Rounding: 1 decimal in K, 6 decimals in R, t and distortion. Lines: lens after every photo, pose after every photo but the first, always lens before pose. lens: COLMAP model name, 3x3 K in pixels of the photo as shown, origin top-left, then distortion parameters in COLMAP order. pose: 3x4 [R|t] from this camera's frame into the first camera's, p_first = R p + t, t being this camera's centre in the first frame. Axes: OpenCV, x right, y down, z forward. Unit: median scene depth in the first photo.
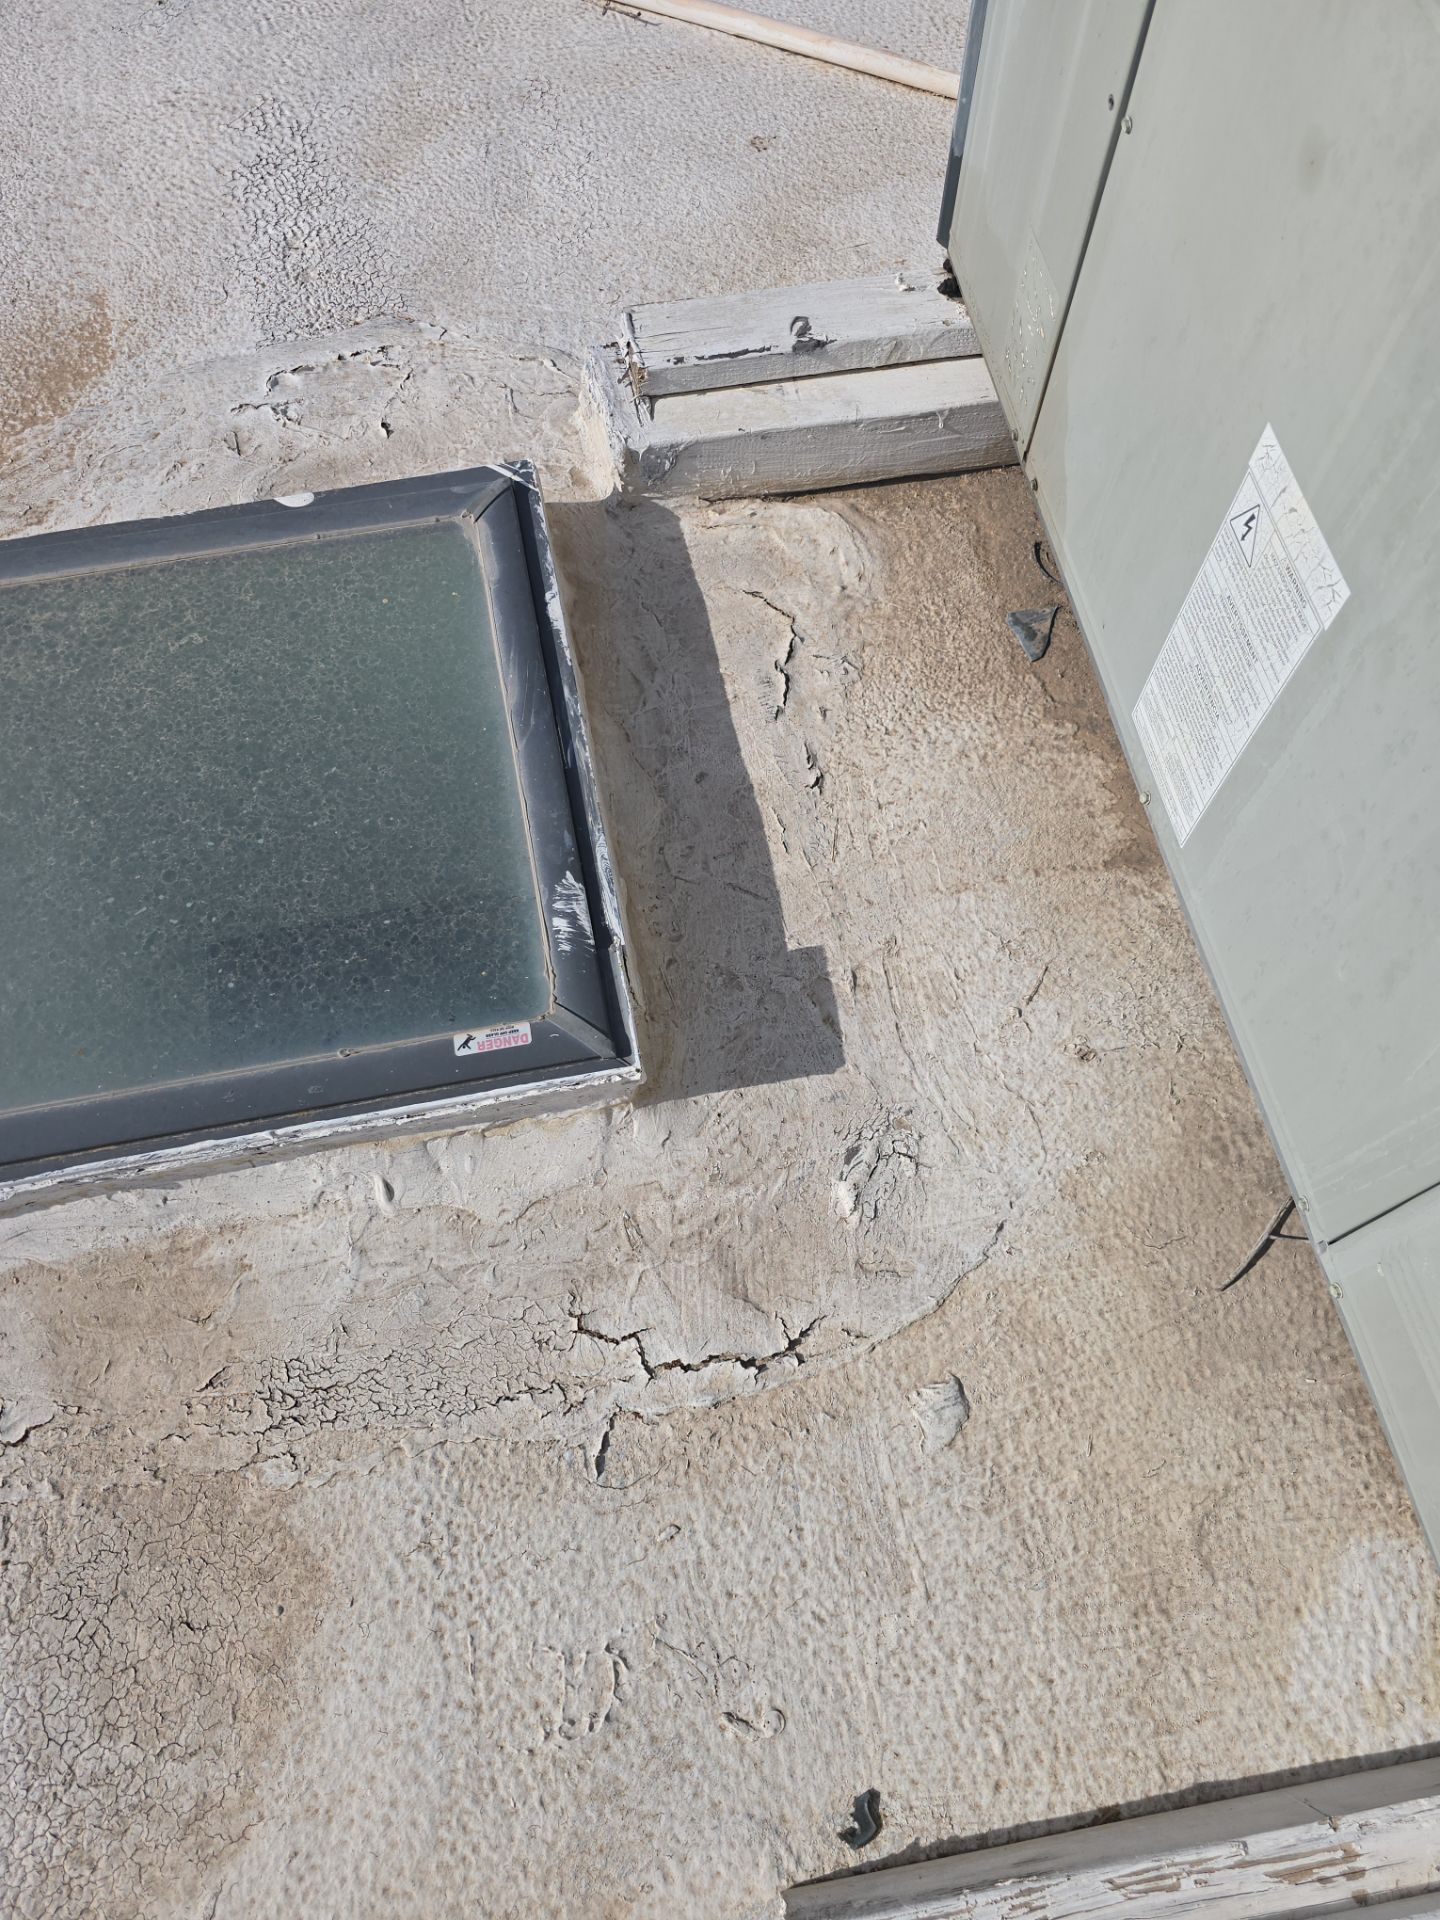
lens RADIAL K [[1238.1, 0, 720.0], [0, 1238.1, 960.0], [0, 0, 1]] dist [0.060258, -0.056904]
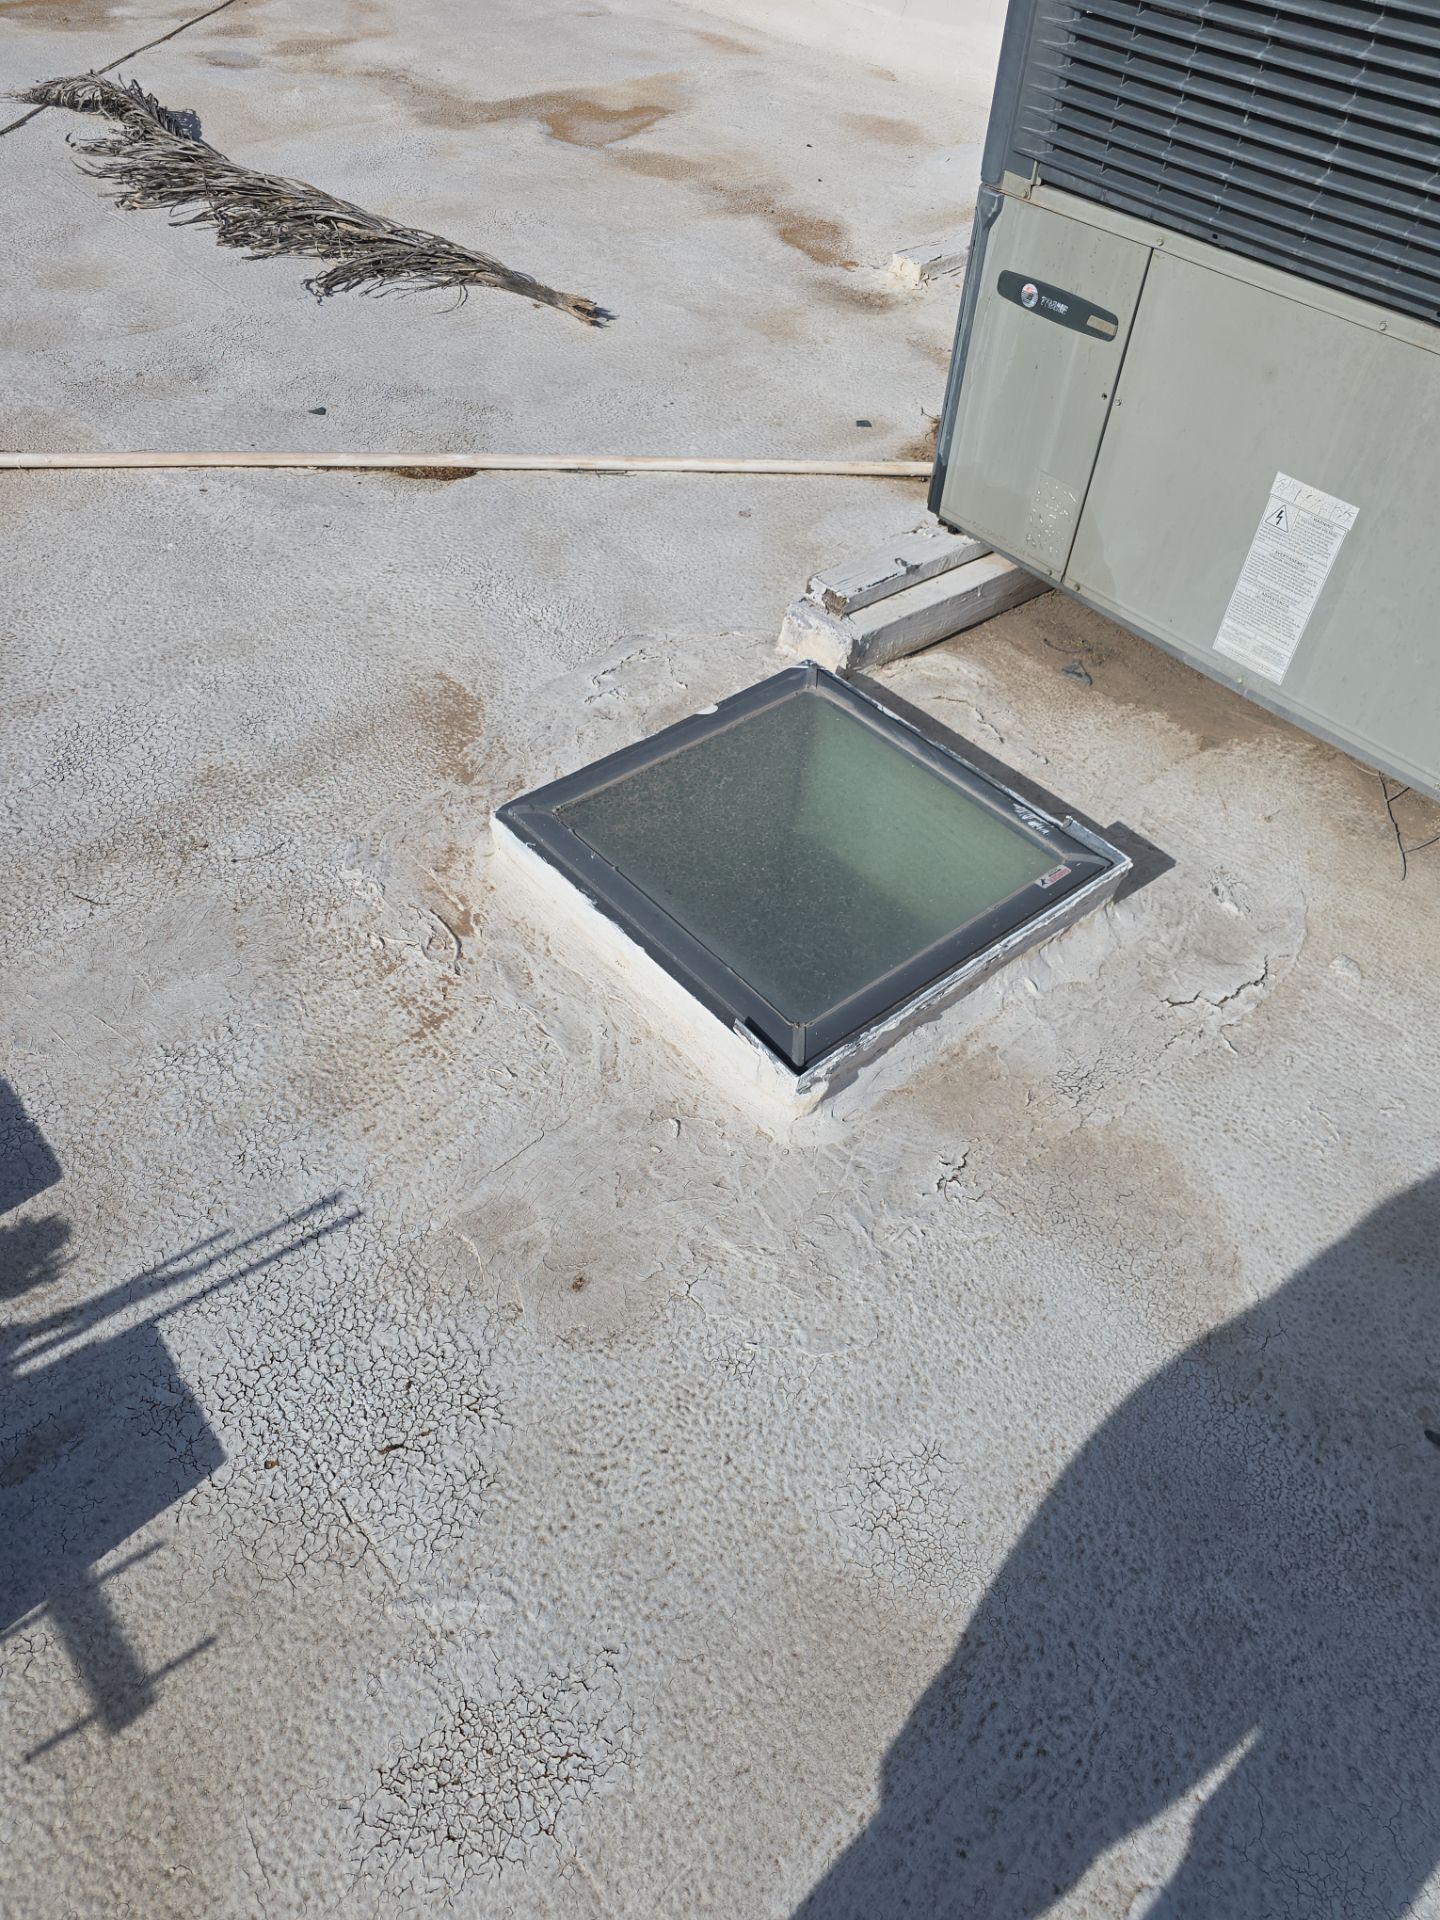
lens RADIAL K [[1238.1, 0, 720.0], [0, 1238.1, 960.0], [0, 0, 1]] dist [0.060258, -0.056904]
pose [[0.871144, -0.328889, 0.364609, -1.057876], [0.425109, 0.876780, -0.224811, 0.300956], [-0.245743, 0.350842, 0.903615, -0.369643]]
